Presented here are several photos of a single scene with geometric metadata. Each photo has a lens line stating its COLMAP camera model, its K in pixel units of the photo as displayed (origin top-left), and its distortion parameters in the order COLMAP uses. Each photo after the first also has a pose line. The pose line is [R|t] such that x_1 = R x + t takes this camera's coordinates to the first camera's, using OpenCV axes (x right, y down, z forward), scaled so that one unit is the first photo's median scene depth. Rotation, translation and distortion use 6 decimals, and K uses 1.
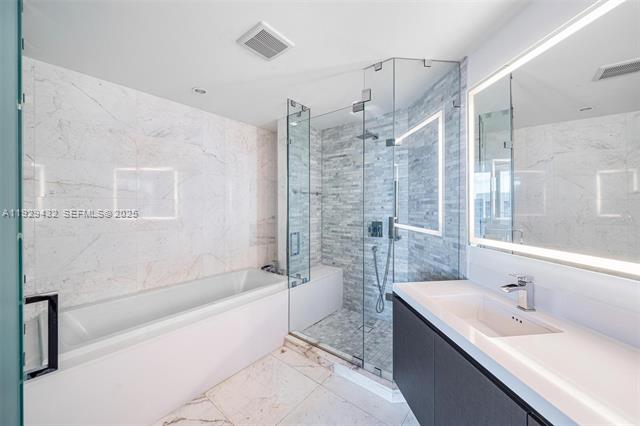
lens RADIAL K [[235.9, 0, 316.4], [0, 235.9, 206.7], [0, 0, 1]] dist [-0.006523, 0.000098]
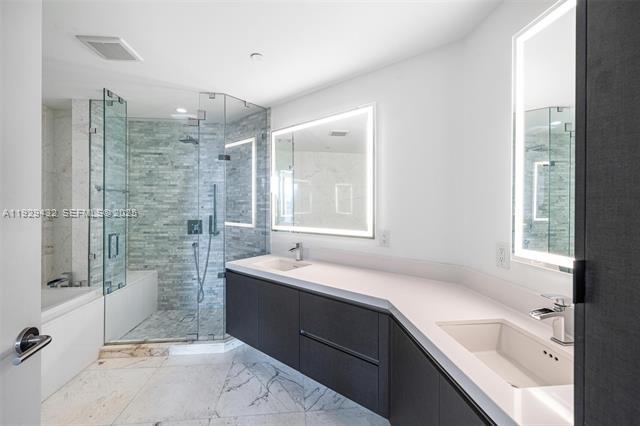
lens RADIAL K [[271.4, 0, 318.9], [0, 271.4, 209.3], [0, 0, 1]] dist [0.001105, 0.000015]
pose [[0.702151, -0.003811, 0.712018, -0.278898], [-0.002077, 0.999970, 0.007400, 0.003801], [-0.712025, -0.006675, 0.702122, -0.326459]]
